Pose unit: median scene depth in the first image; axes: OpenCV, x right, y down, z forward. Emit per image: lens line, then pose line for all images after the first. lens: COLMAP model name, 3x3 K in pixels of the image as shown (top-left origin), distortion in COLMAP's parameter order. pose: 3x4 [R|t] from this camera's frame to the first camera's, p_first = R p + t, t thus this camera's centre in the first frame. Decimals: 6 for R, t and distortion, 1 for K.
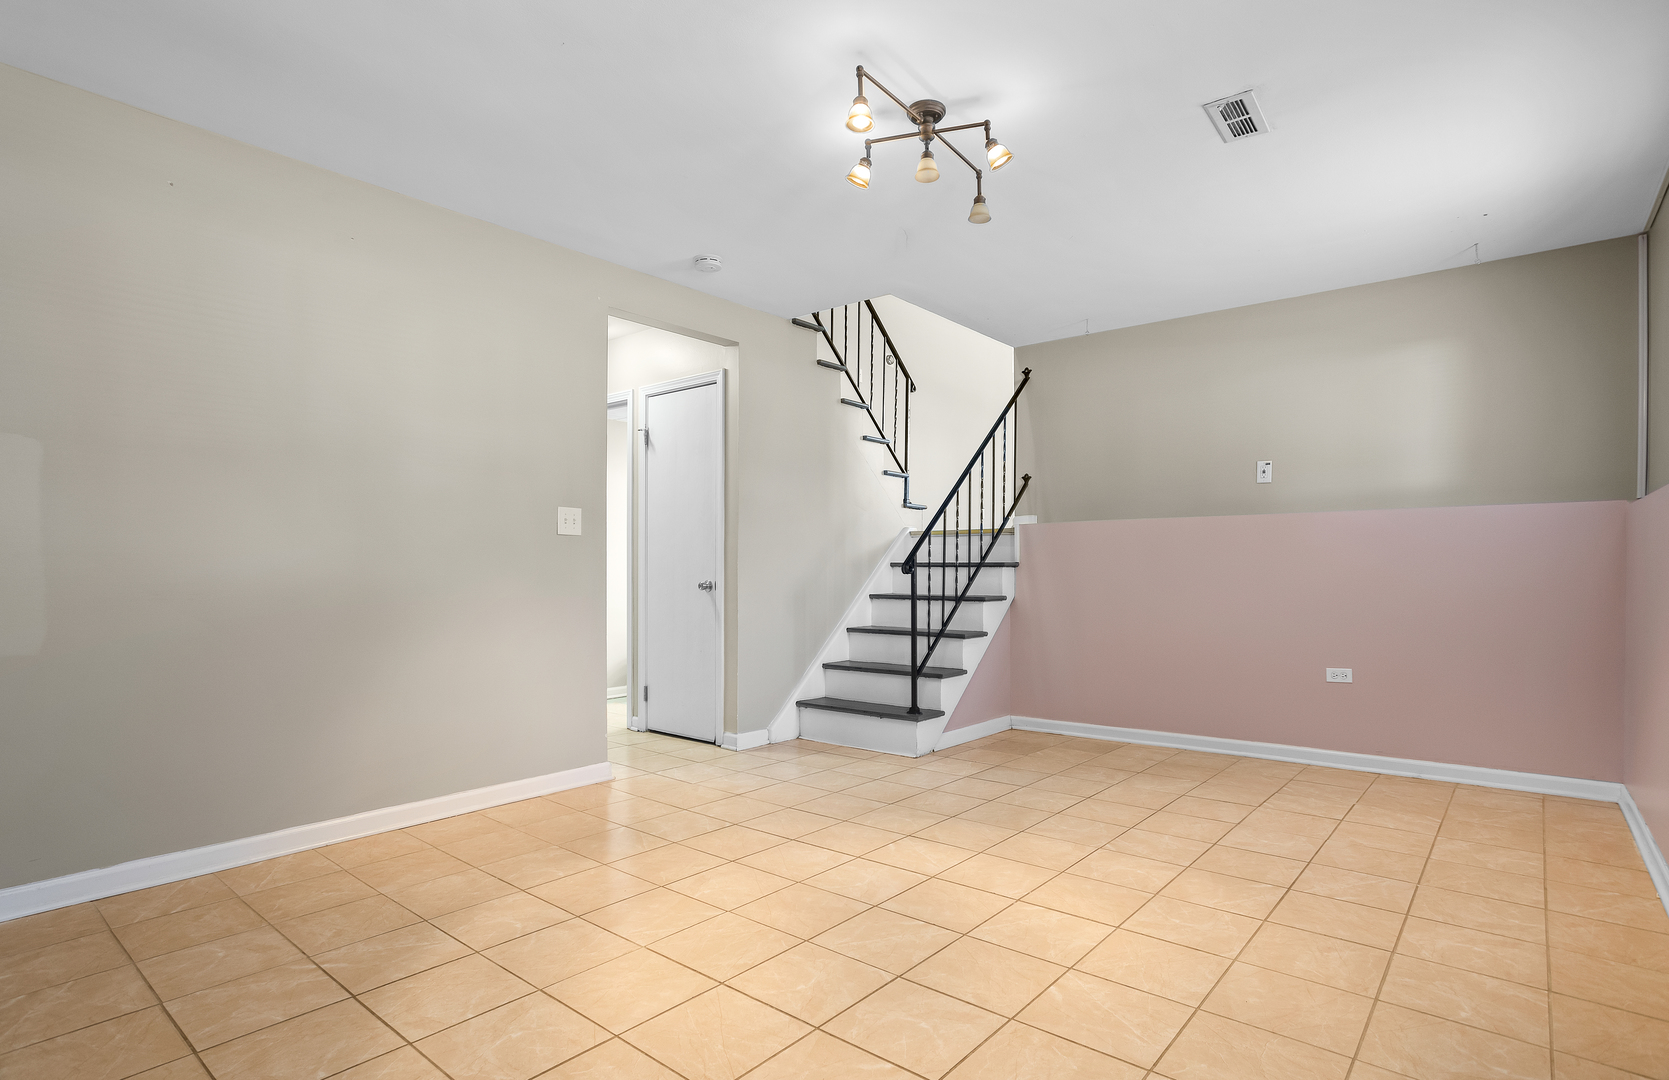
lens RADIAL K [[823.6, 0, 832.1], [0, 823.6, 554.8], [0, 0, 1]] dist [-0.032927, -0.000825]
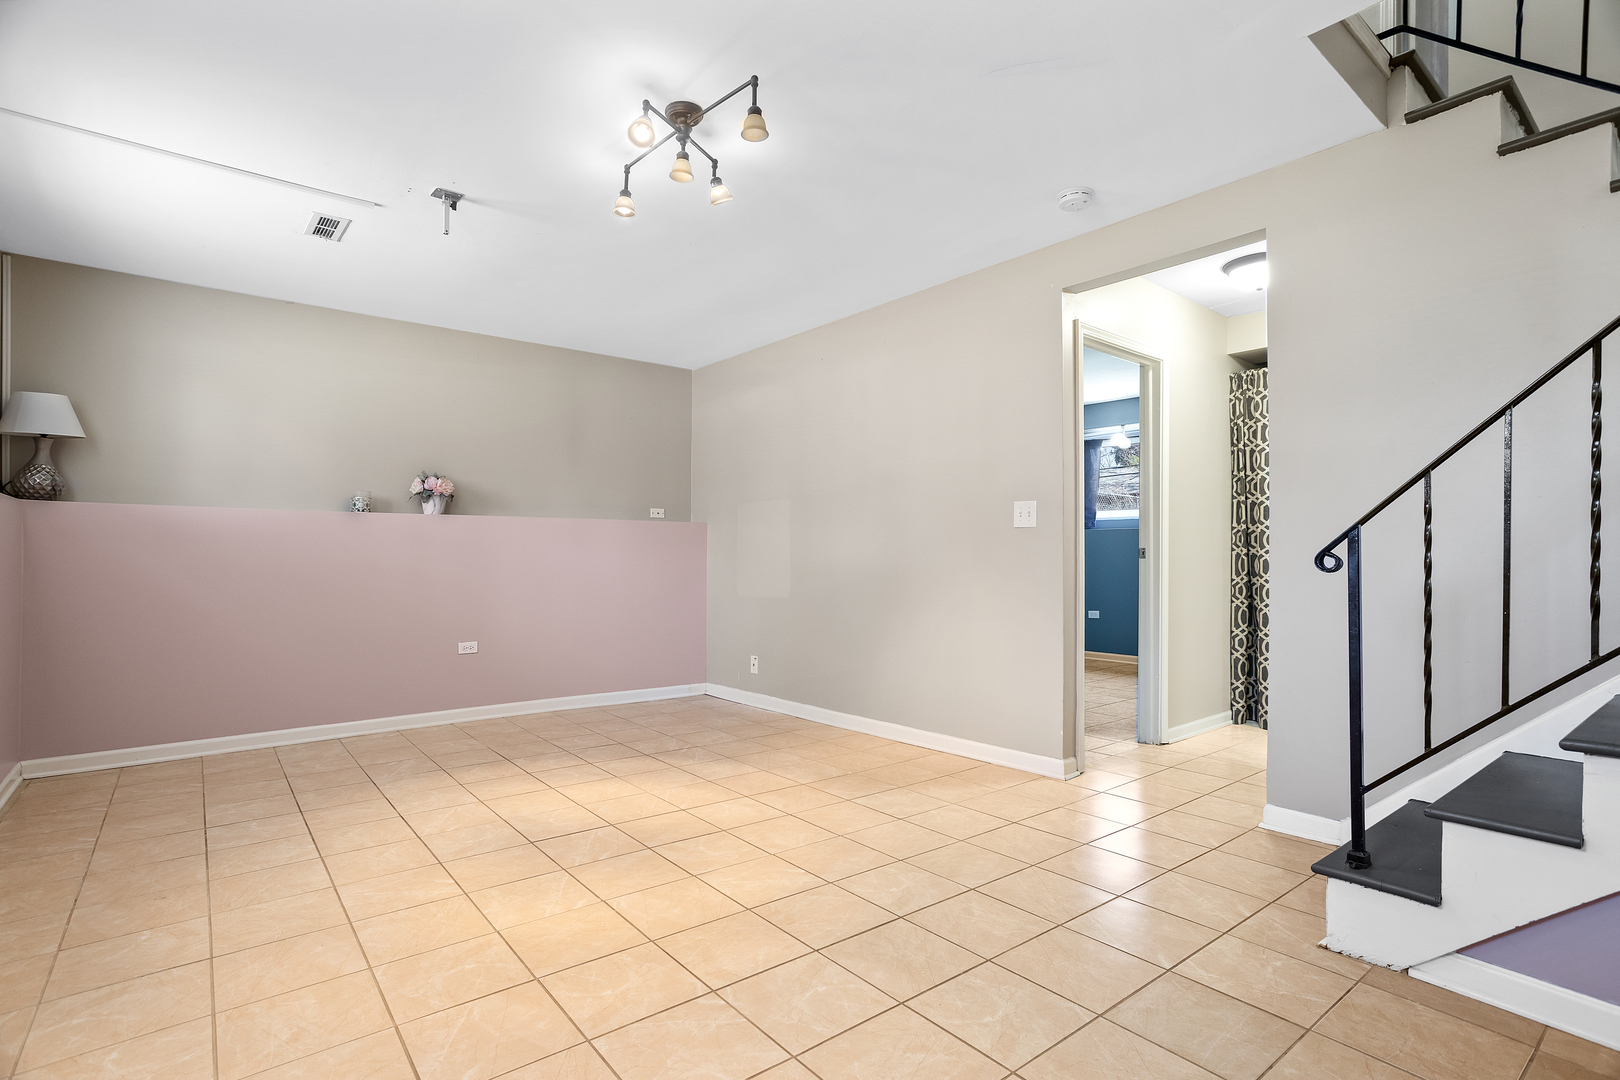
lens RADIAL K [[788.1, 0, 809.6], [0, 788.1, 549.6], [0, 0, 1]] dist [-0.014775, 0.002757]
pose [[-0.192817, -0.012327, -0.981157, 1.029140], [0.020406, 0.999654, -0.016569, 0.021469], [0.981023, -0.023216, -0.192498, 1.332246]]
